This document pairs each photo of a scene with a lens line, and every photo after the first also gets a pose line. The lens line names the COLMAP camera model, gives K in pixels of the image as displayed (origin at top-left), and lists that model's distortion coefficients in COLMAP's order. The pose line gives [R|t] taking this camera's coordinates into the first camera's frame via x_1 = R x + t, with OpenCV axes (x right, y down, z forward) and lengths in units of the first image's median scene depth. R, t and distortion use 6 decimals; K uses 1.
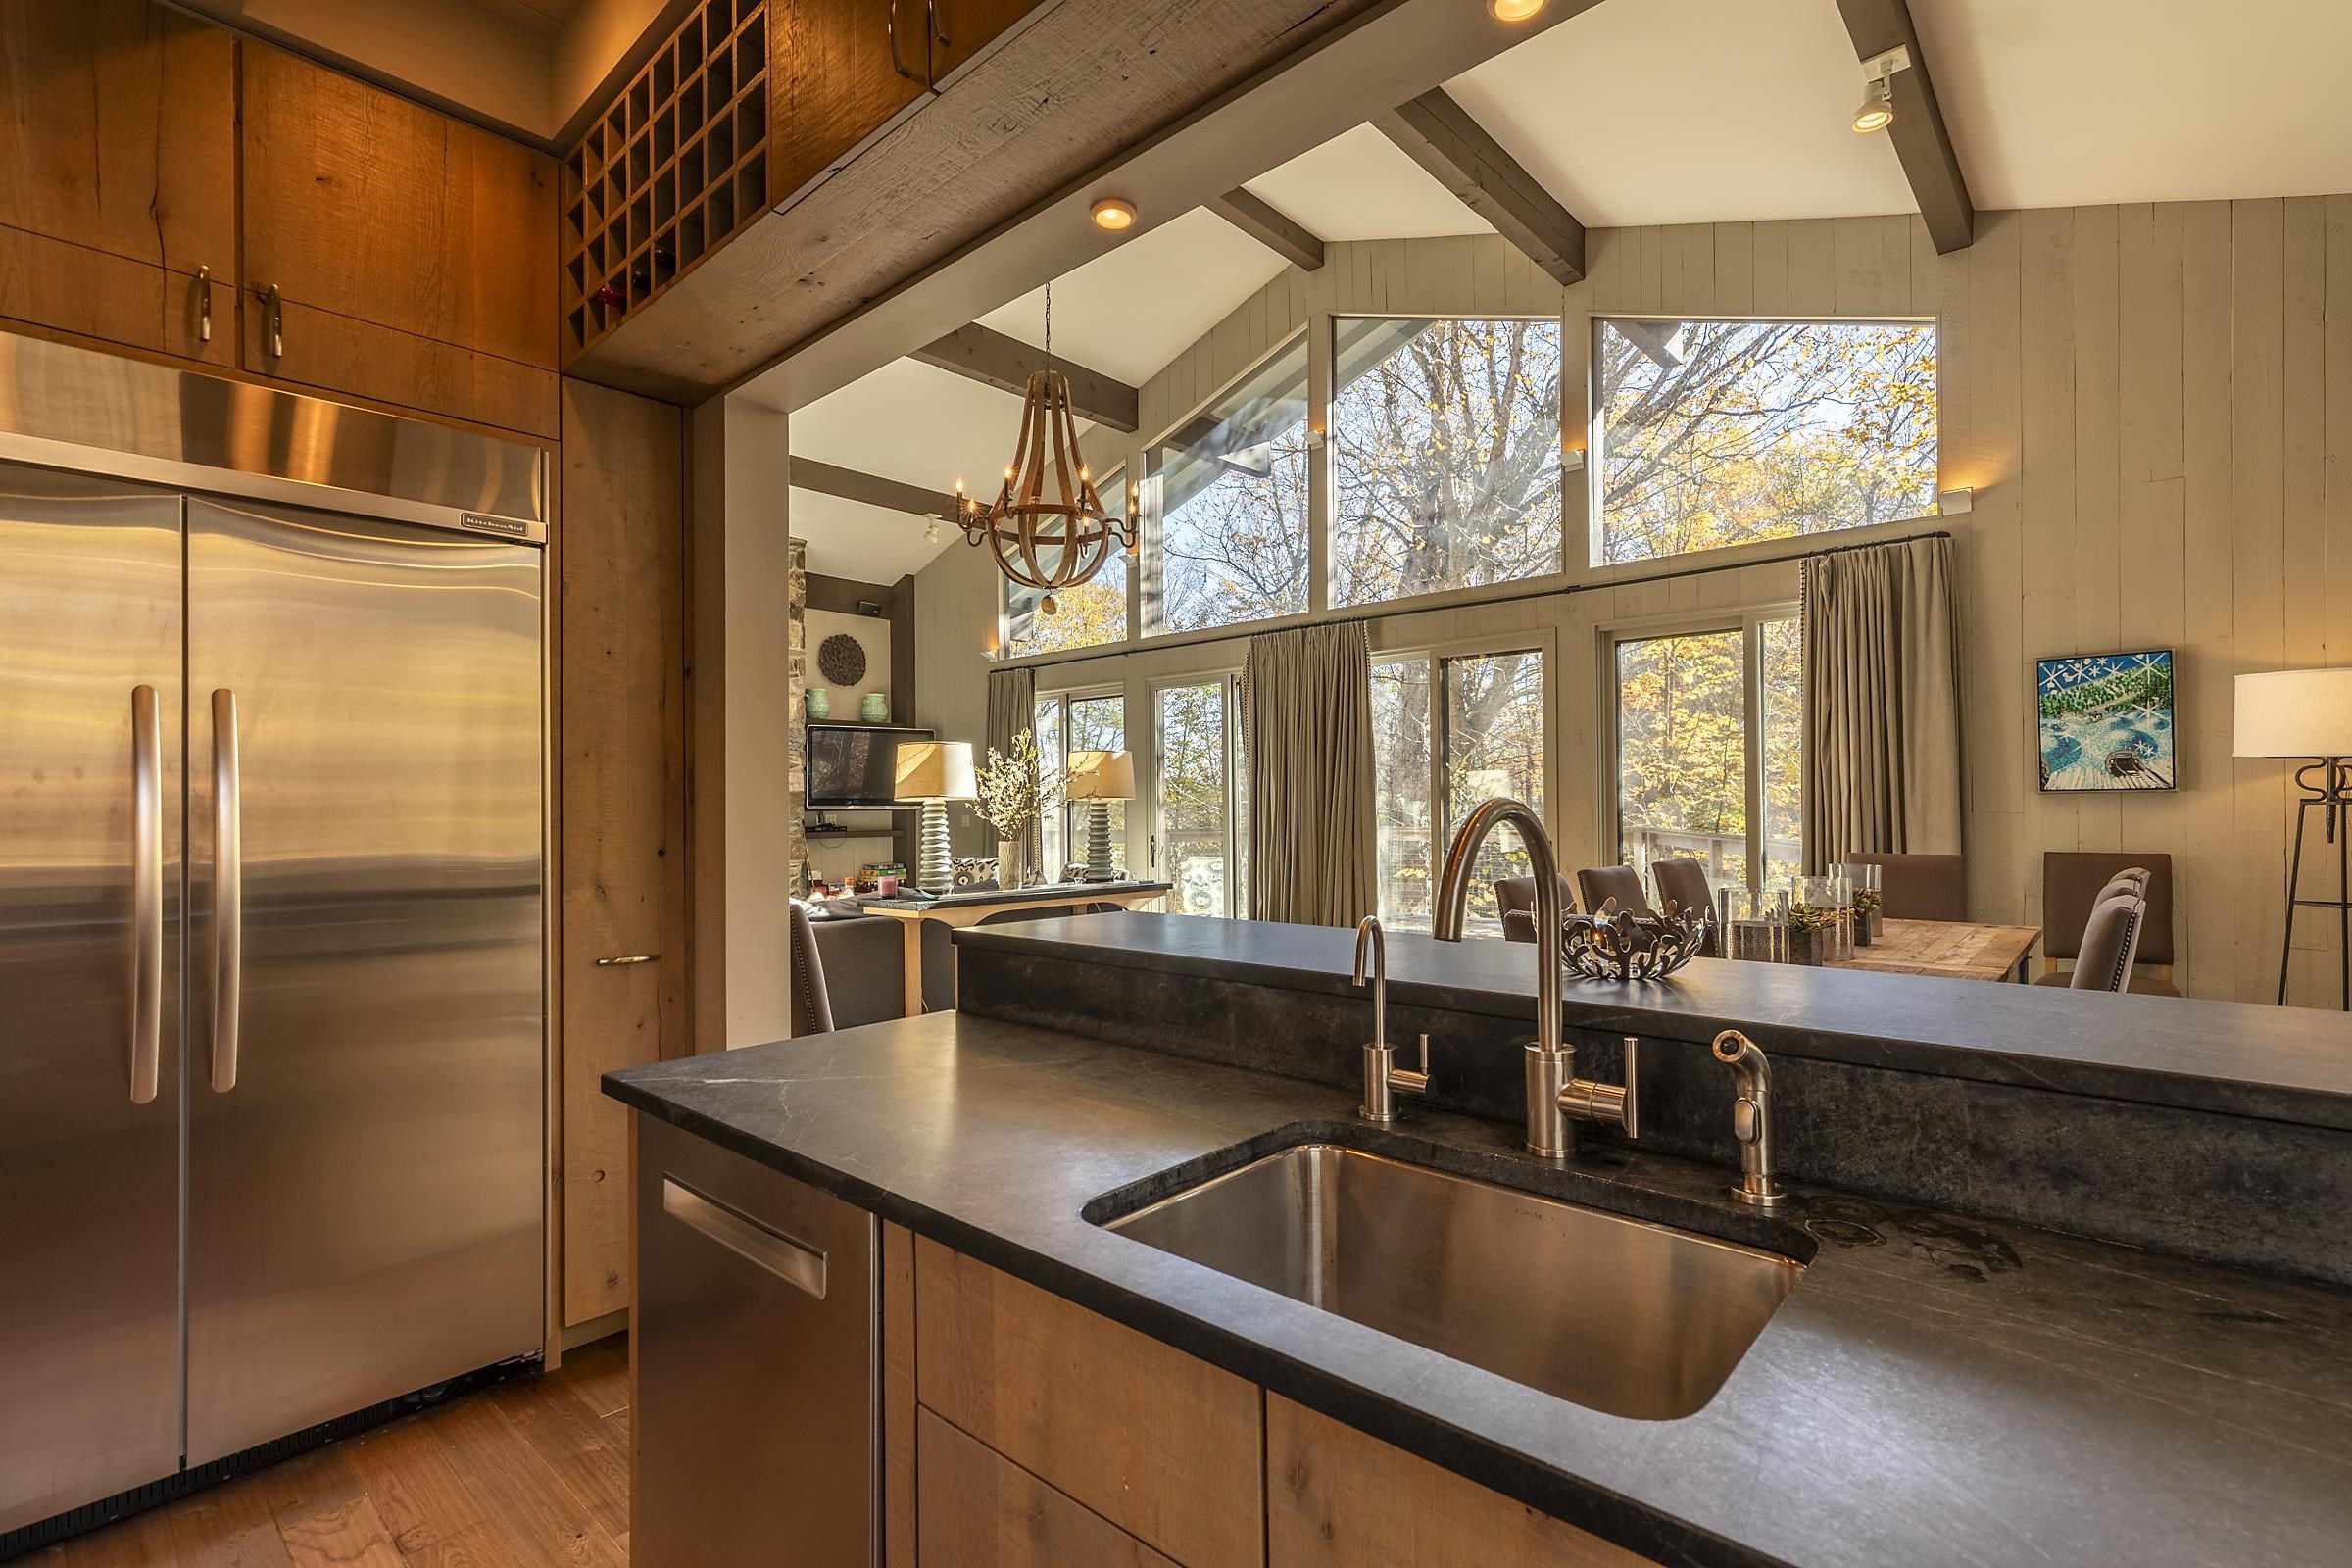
lens RADIAL K [[1071.6, 0, 1147.0], [0, 1071.6, 786.2], [0, 0, 1]] dist [0.007211, 0.000243]
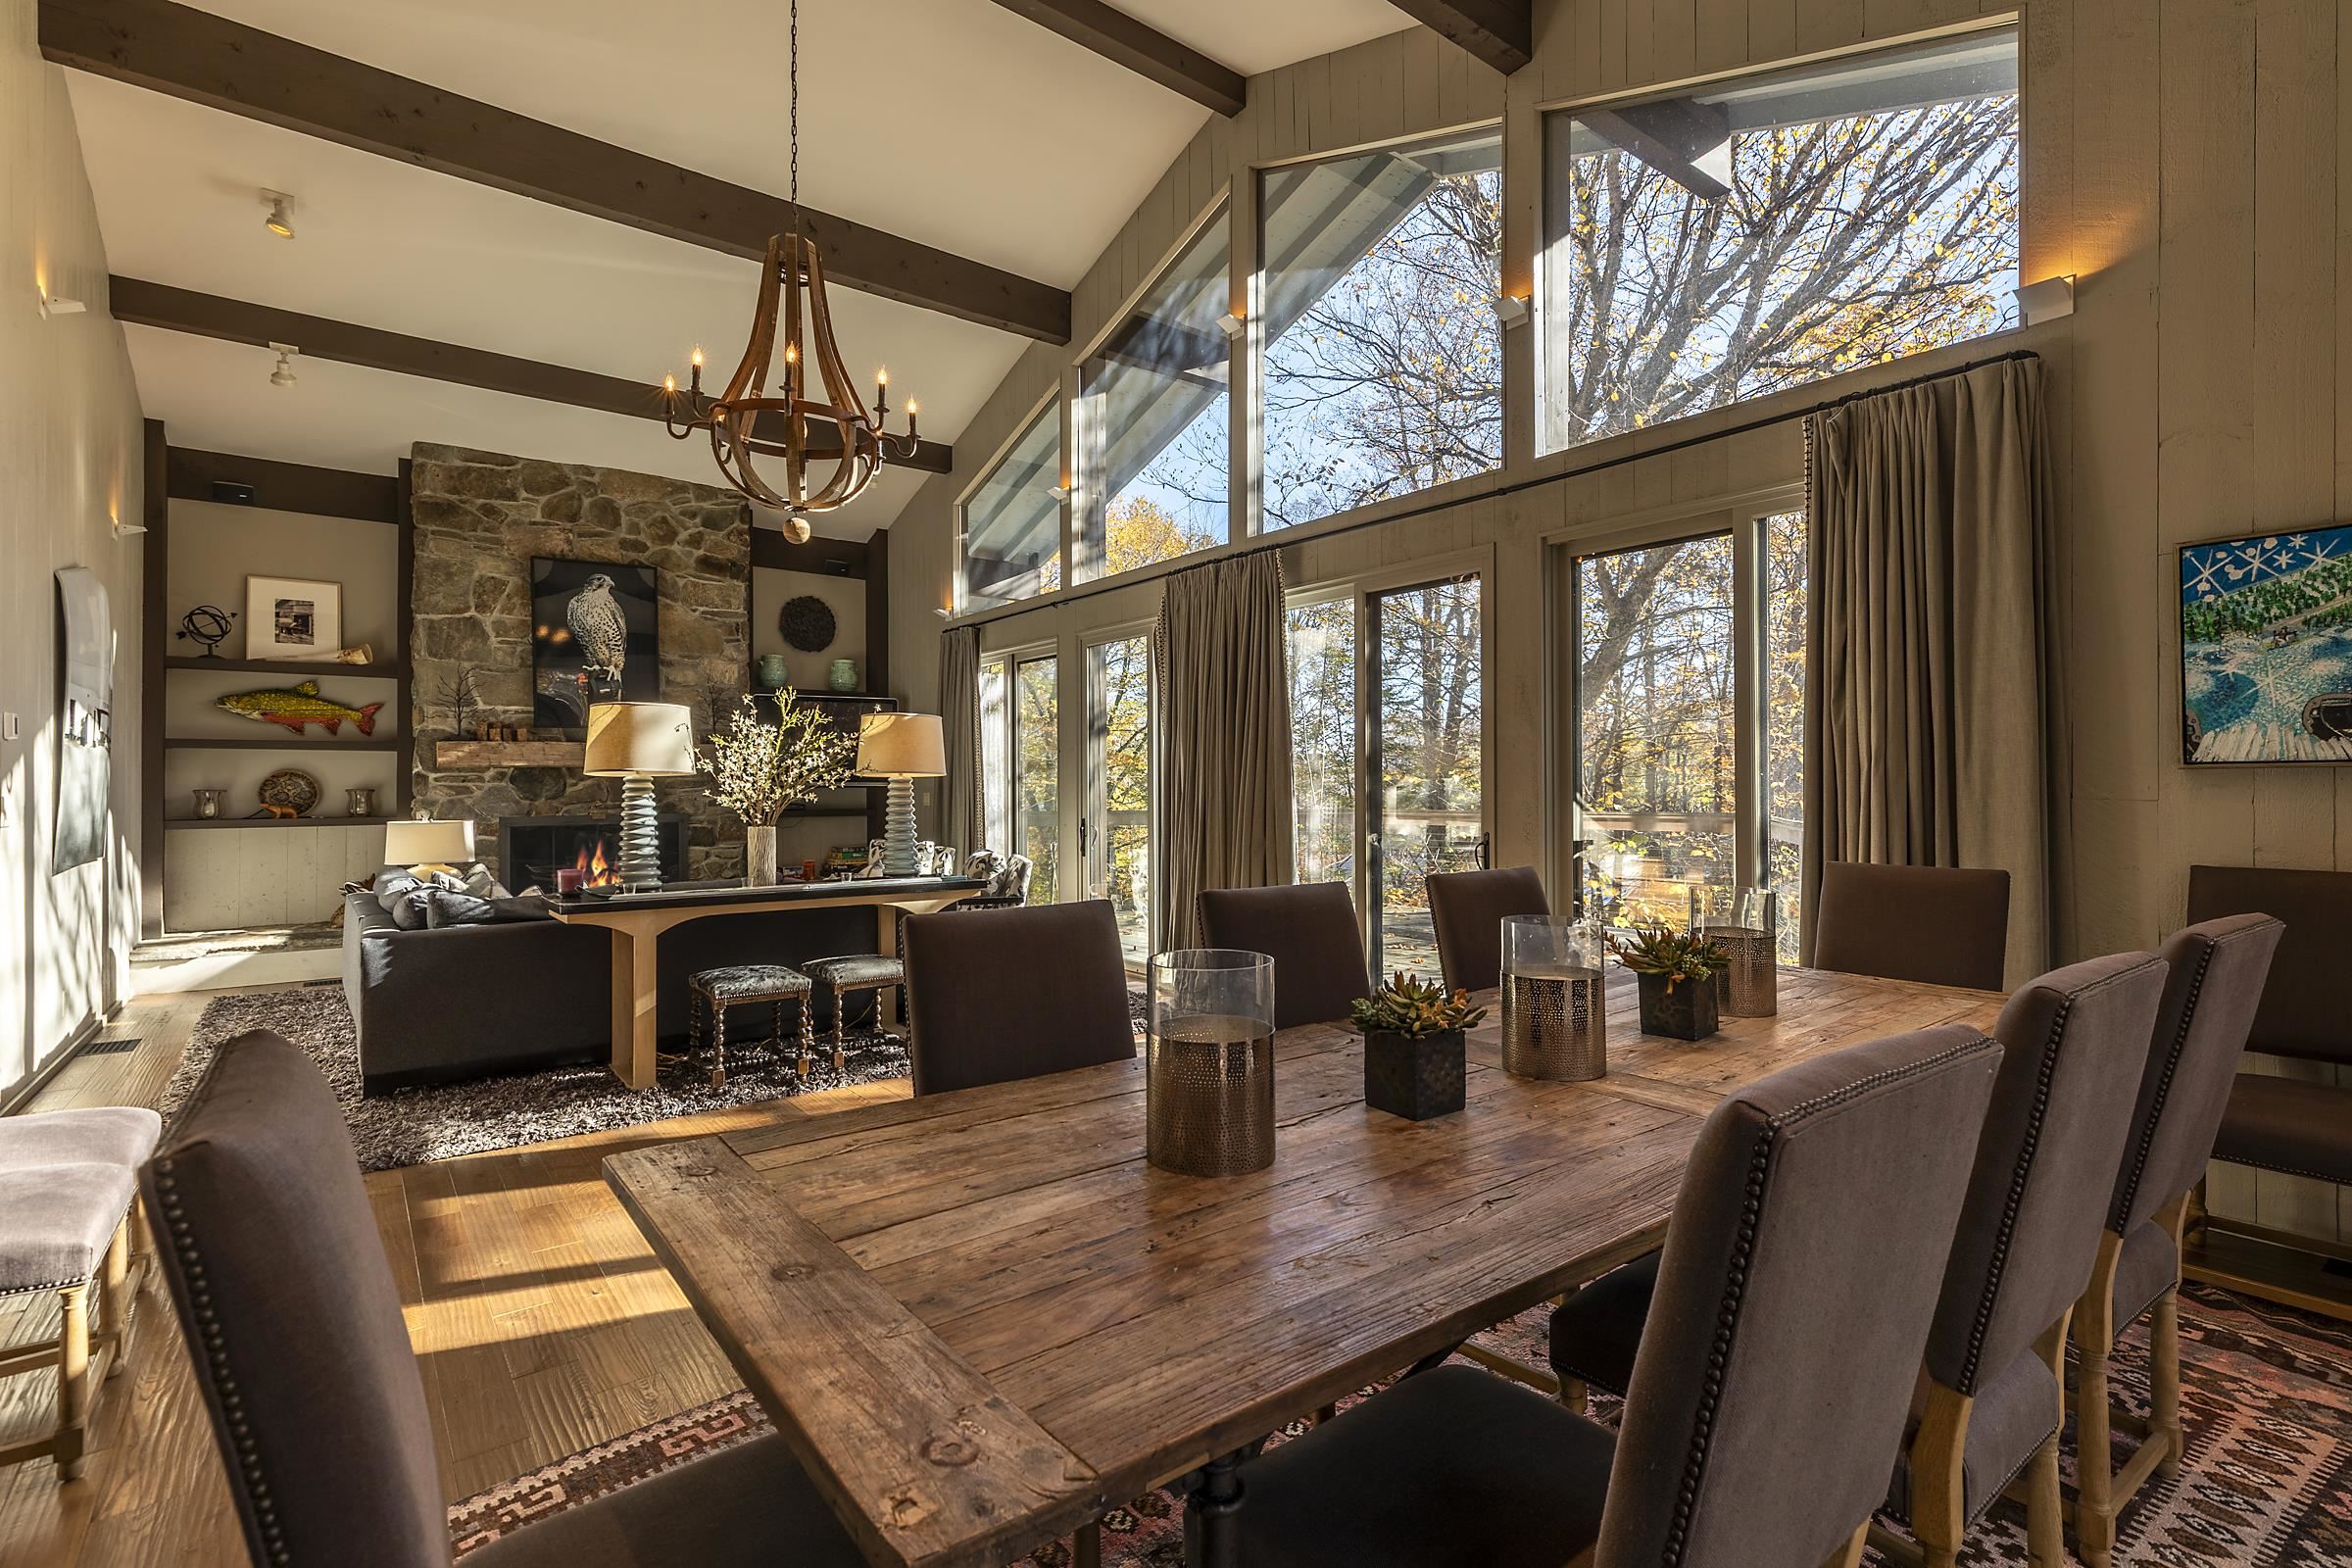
lens RADIAL K [[1071.6, 0, 1153.5], [0, 1071.6, 771.4], [0, 0, 1]] dist [0.007211, 0.000243]
pose [[0.985990, 0.000718, -0.166803, 0.296540], [0.000687, 0.999965, 0.008365, 0.002597], [0.166803, -0.008362, 0.985955, 0.253510]]
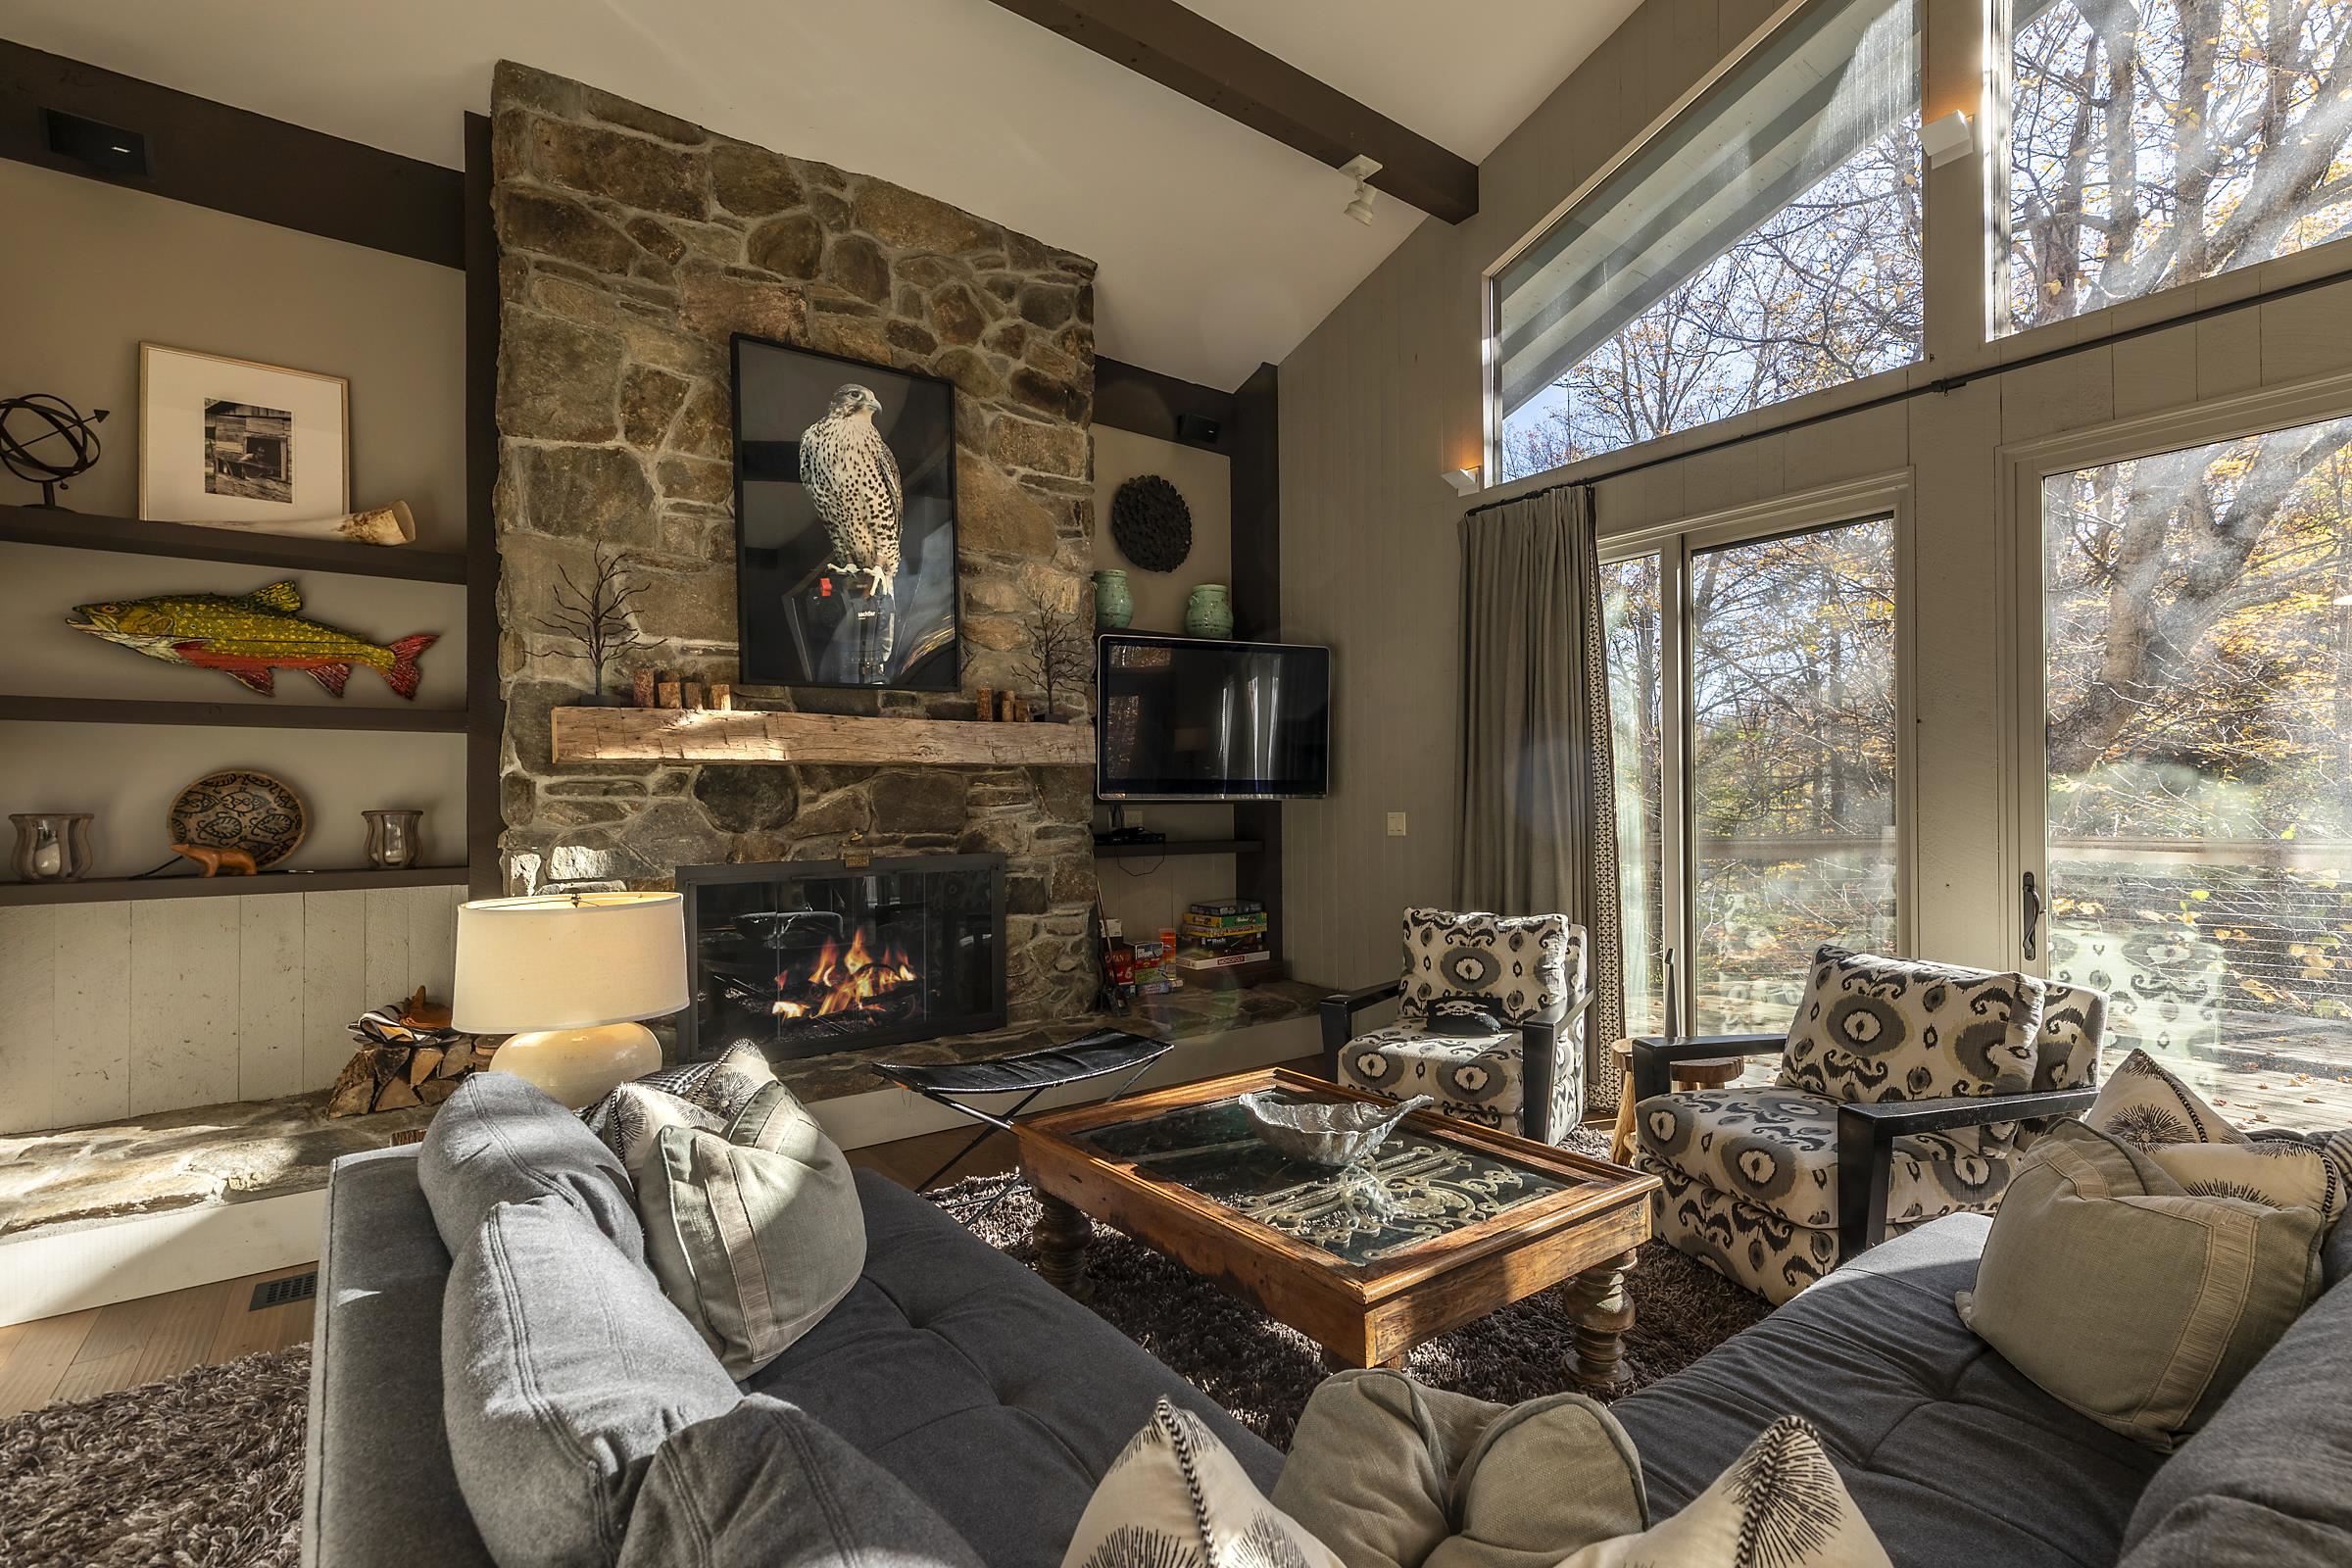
lens RADIAL K [[1071.6, 0, 1176.1], [0, 1071.6, 793.9], [0, 0, 1]] dist [0.007211, 0.000243]
pose [[0.983614, -0.000756, -0.180287, -0.319153], [0.004008, 0.999836, 0.017674, 0.015919], [0.180244, -0.018107, 0.983455, 0.856457]]
